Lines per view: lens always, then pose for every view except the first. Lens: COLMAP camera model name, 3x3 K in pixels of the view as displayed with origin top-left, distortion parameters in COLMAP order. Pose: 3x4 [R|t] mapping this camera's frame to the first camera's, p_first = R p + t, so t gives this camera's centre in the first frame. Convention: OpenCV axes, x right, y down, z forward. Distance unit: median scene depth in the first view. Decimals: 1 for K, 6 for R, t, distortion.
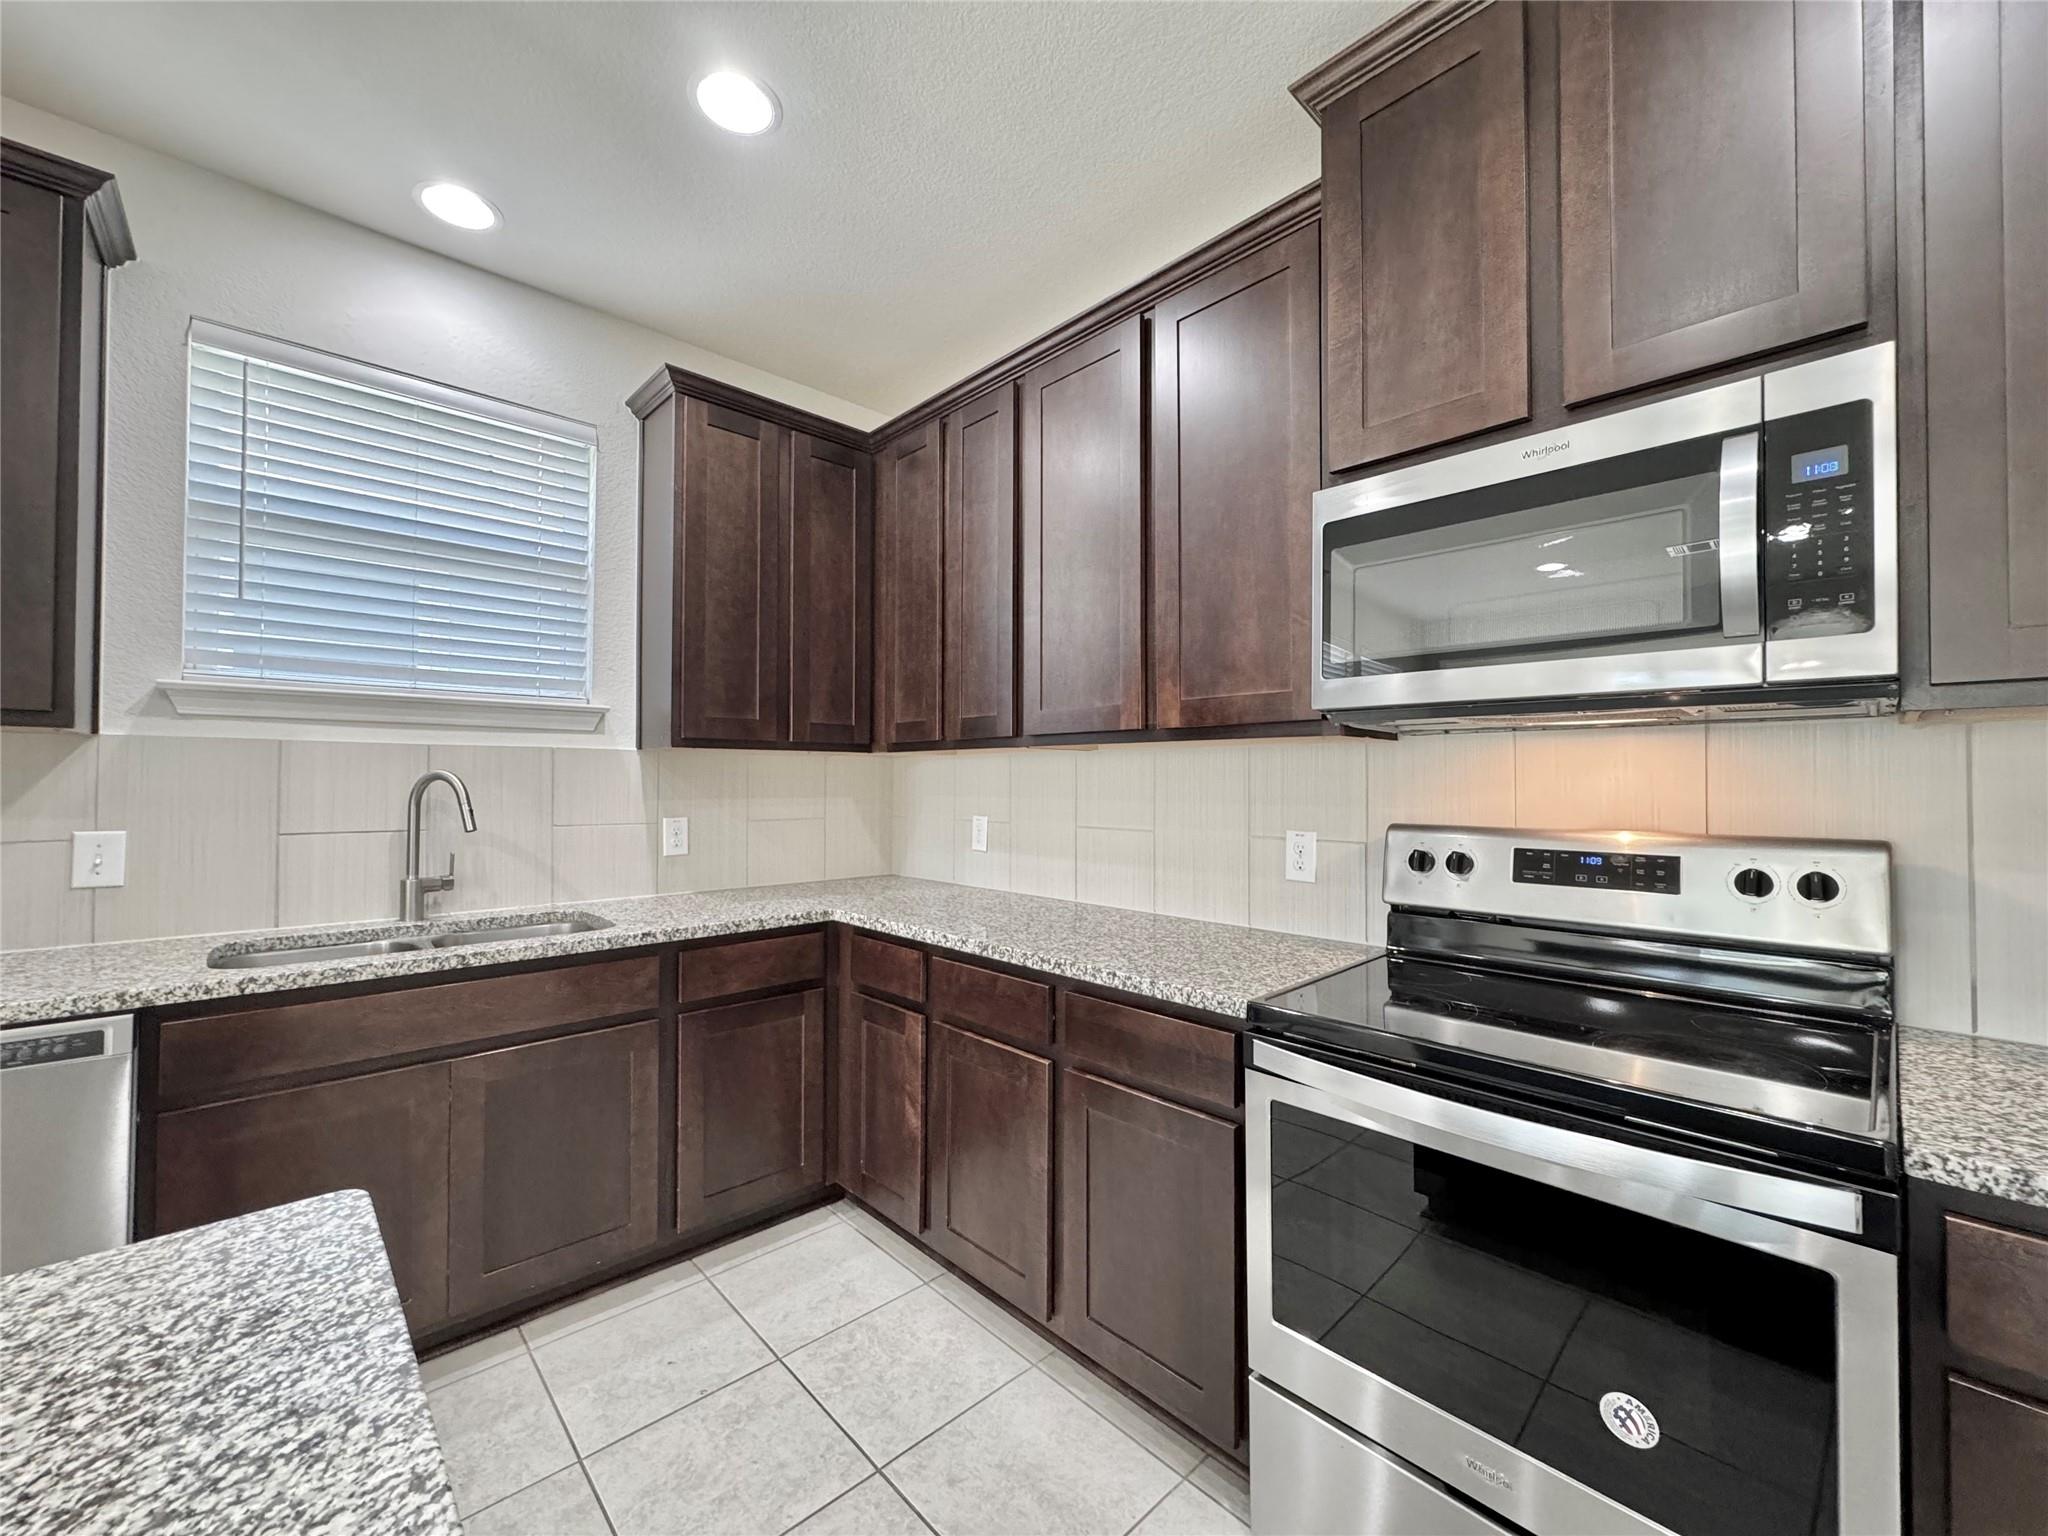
lens RADIAL K [[819.1, 0, 1019.5], [0, 819.1, 768.2], [0, 0, 1]] dist [-0.001299, -0.000006]
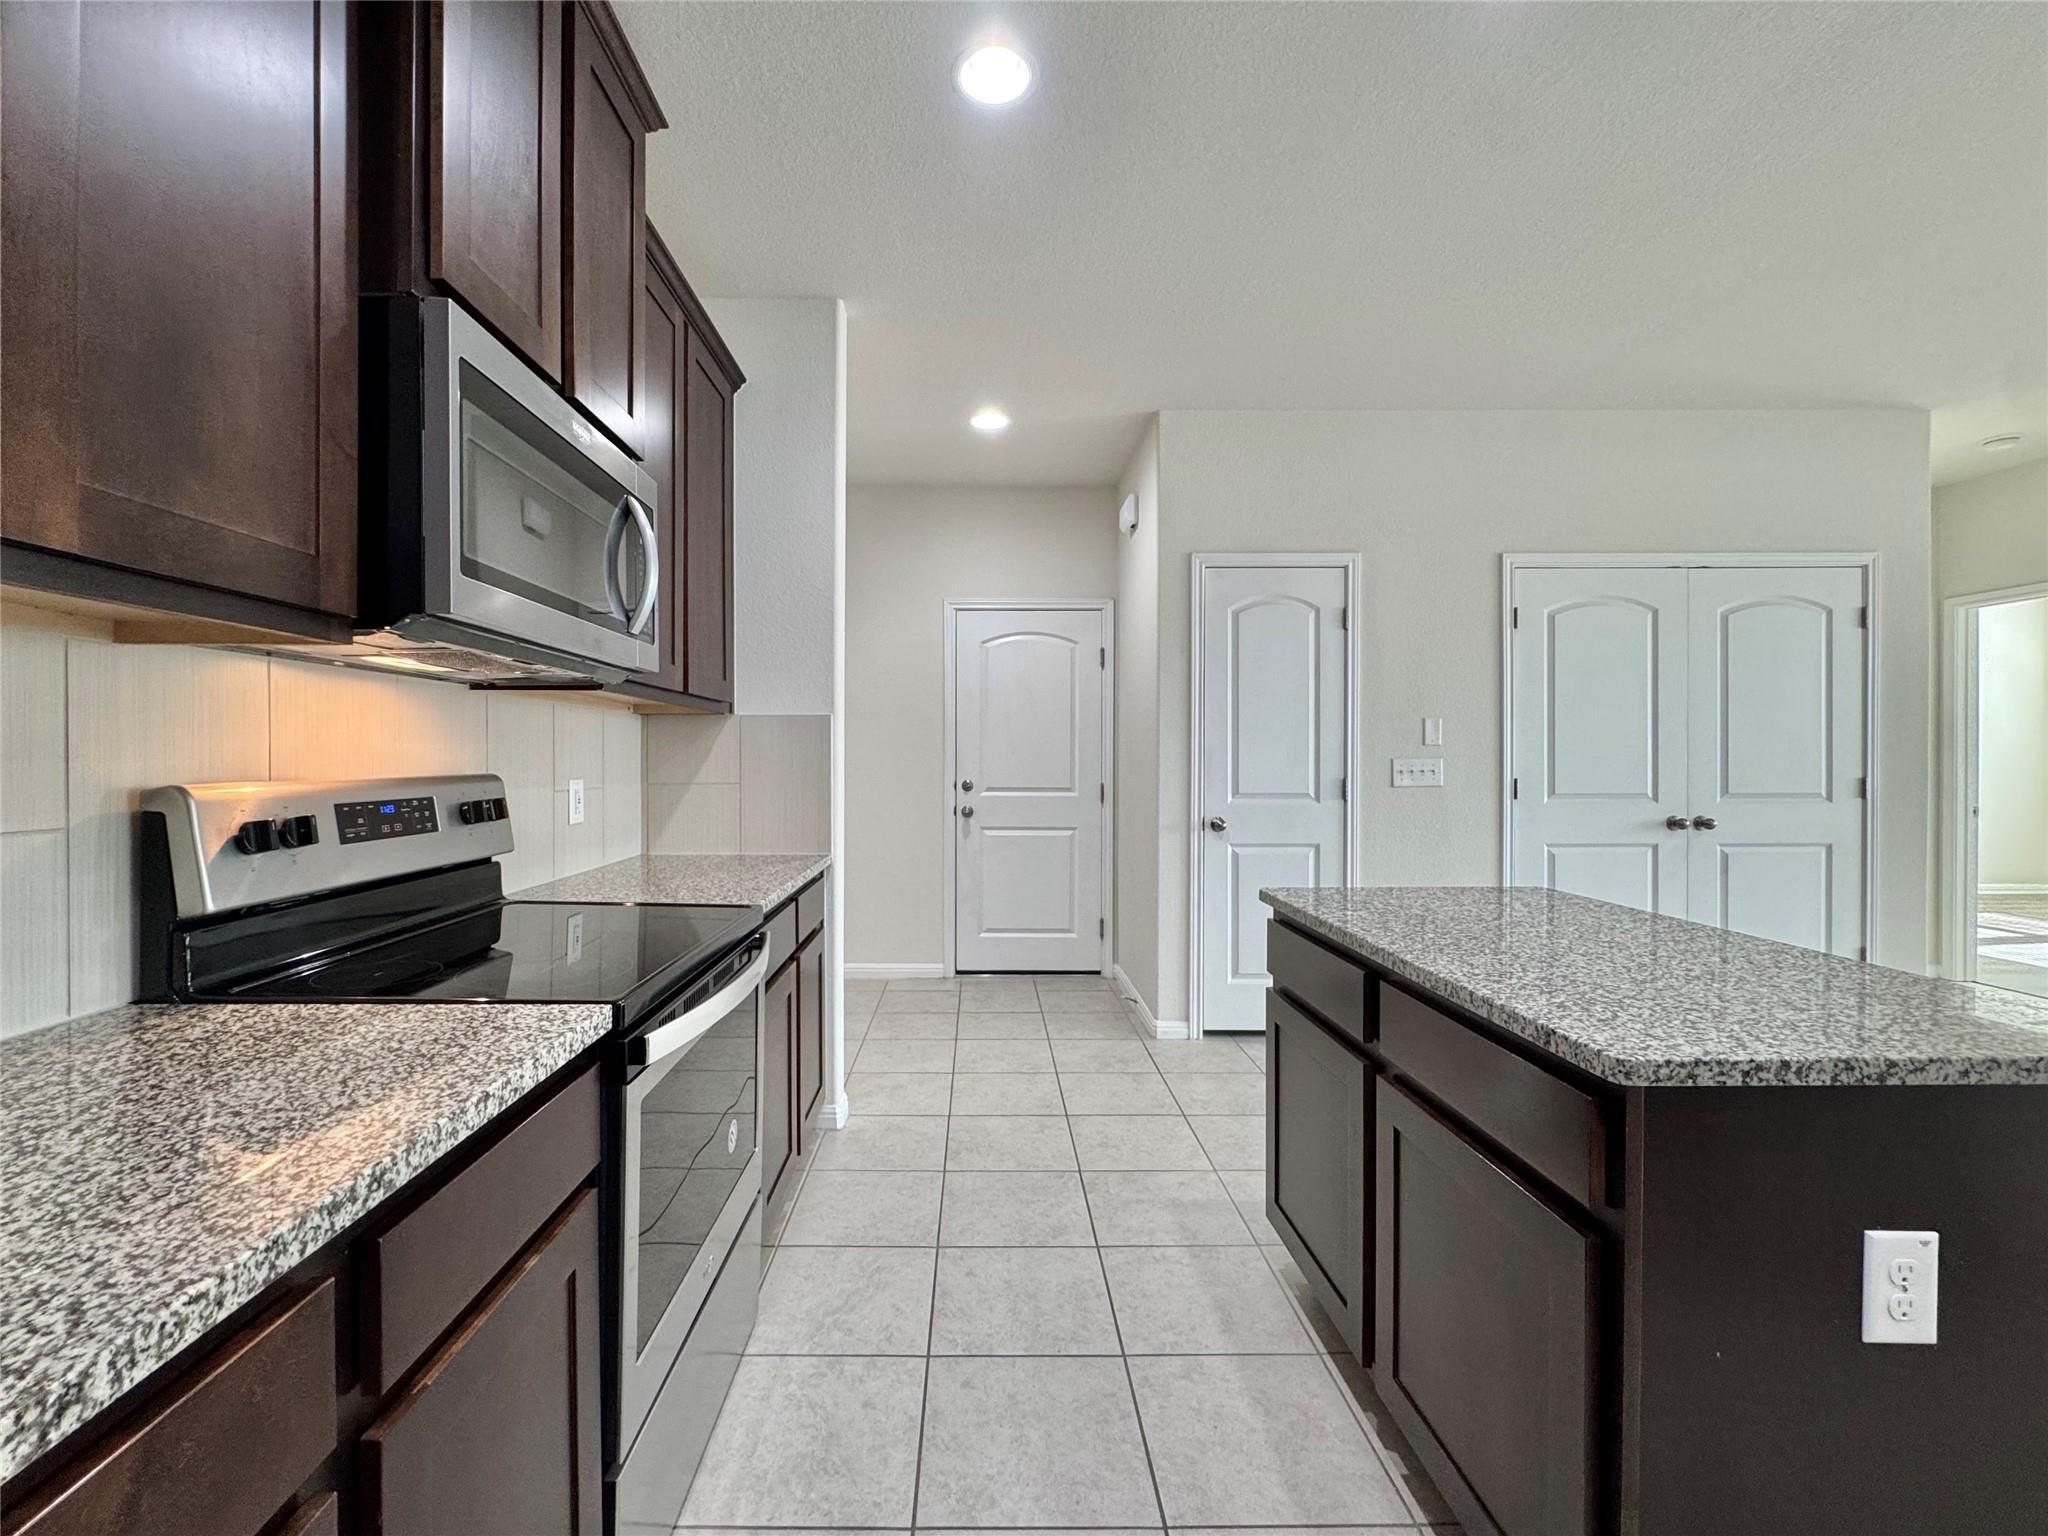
lens RADIAL K [[871.3, 0, 976.6], [0, 871.3, 765.3], [0, 0, 1]] dist [-0.003149, 0.000169]
pose [[-0.732509, -0.008905, 0.680699, -0.413644], [-0.014376, 0.999894, -0.002389, 0.046244], [-0.680605, -0.011535, -0.732560, 1.082612]]
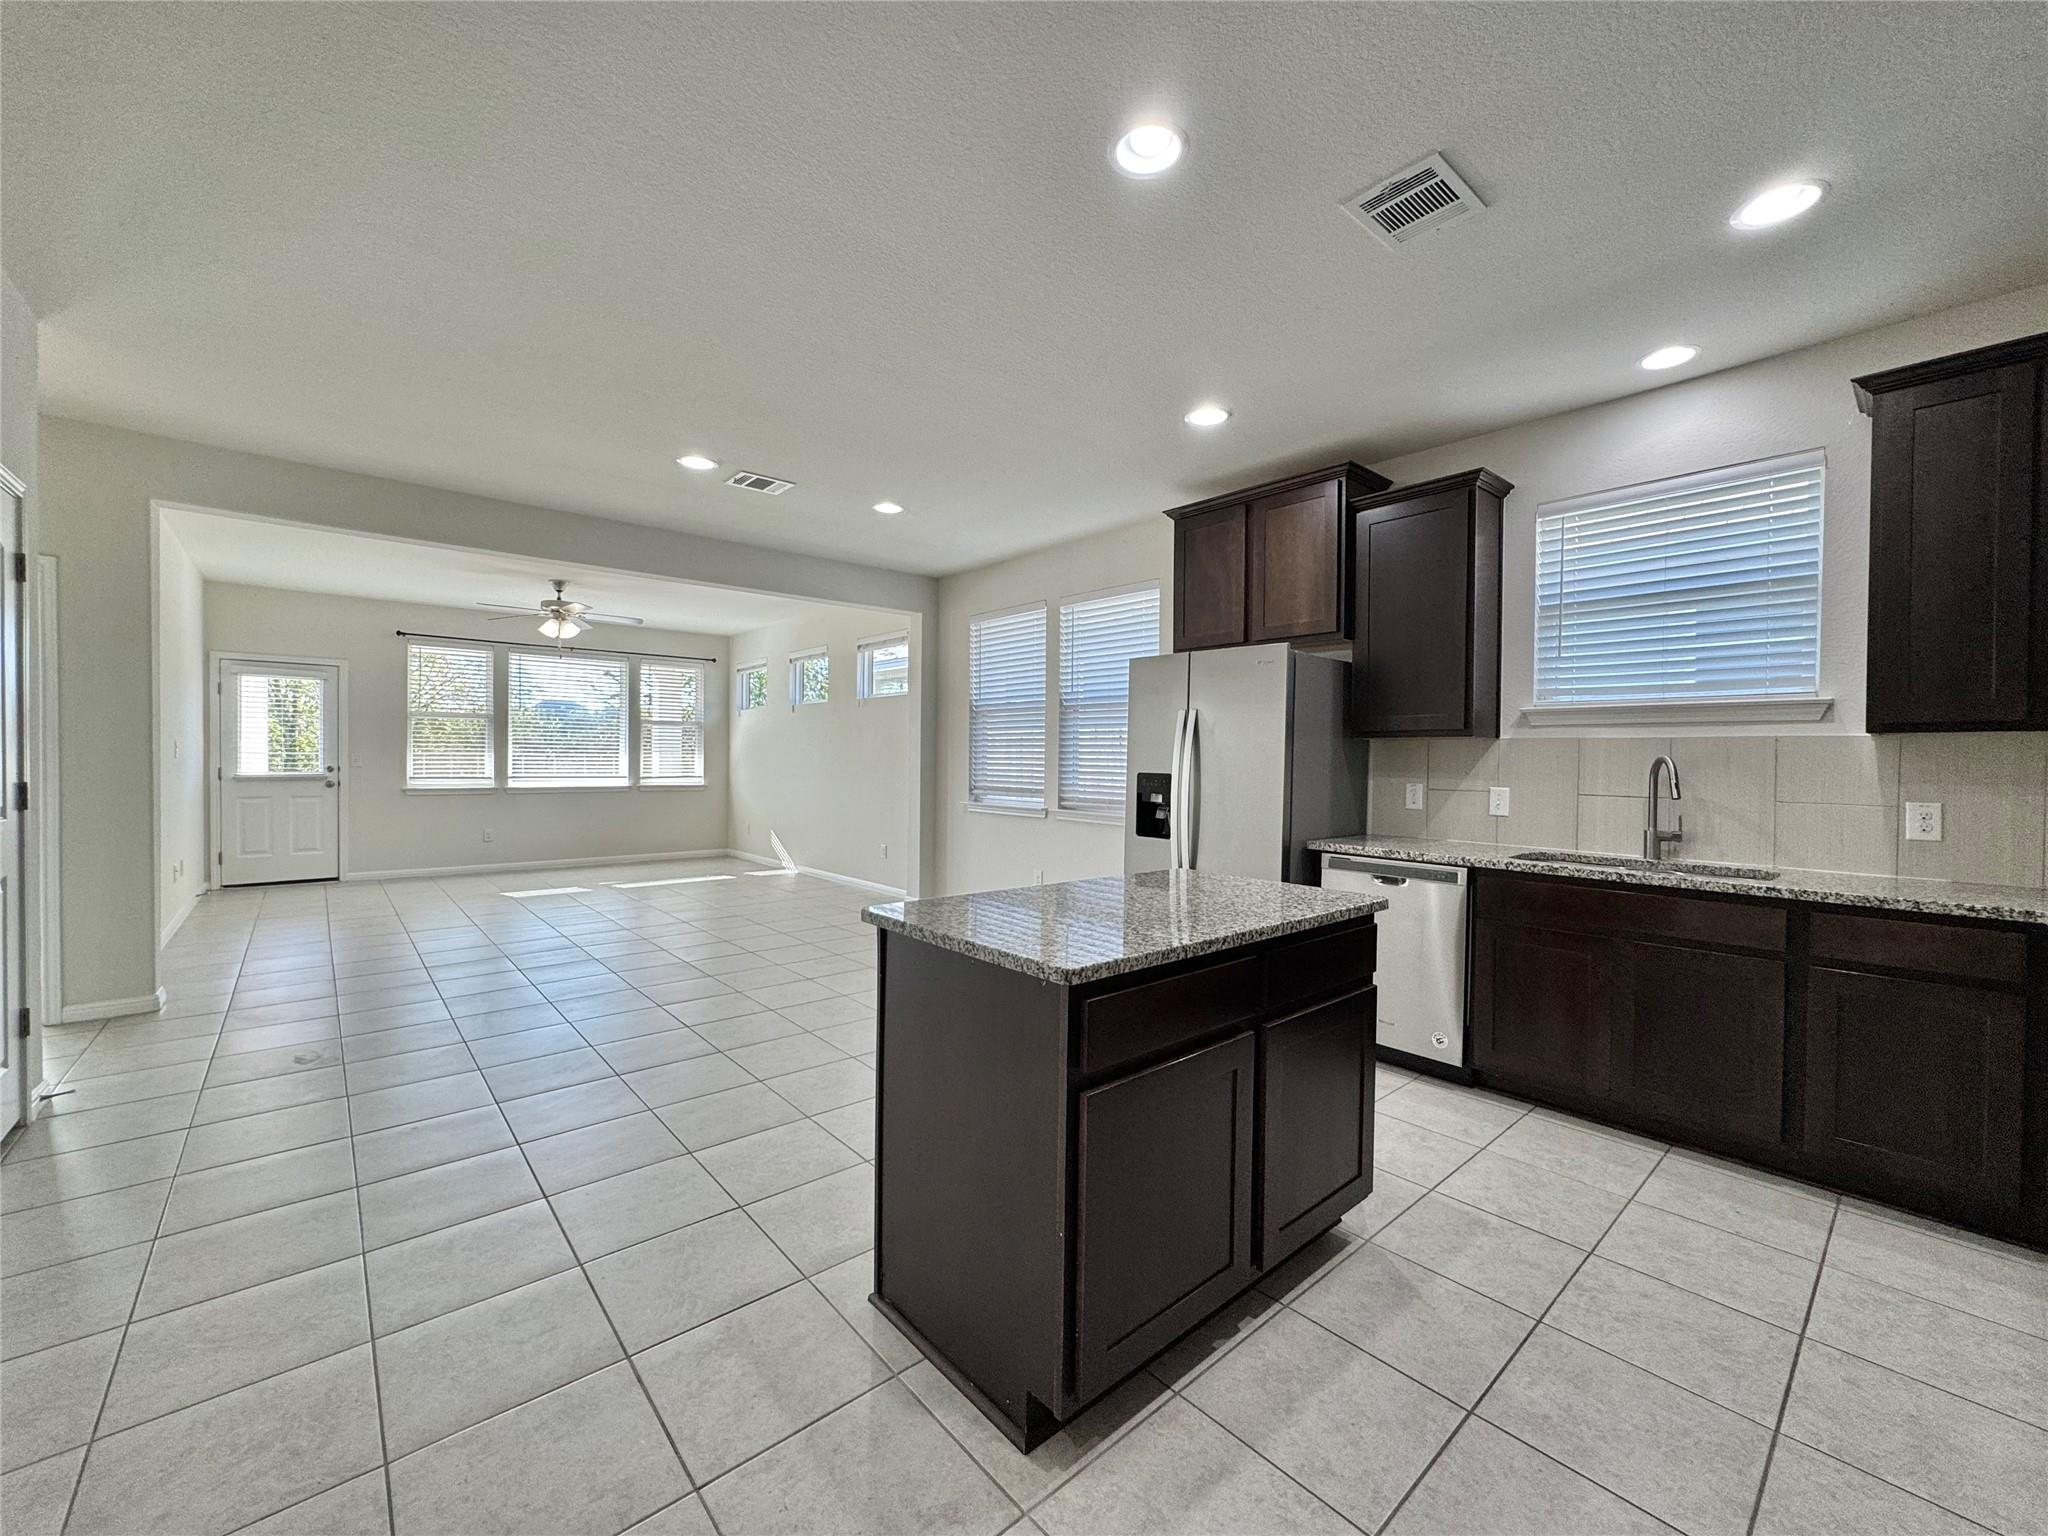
lens RADIAL K [[811.8, 0, 1032.6], [0, 811.8, 769.8], [0, 0, 1]] dist [-0.000729, -0.000218]
pose [[-0.021933, 0.012182, -0.999685, 0.897702], [0.004308, 0.999918, 0.012090, 0.006595], [0.999750, -0.004042, -0.021984, -0.087293]]
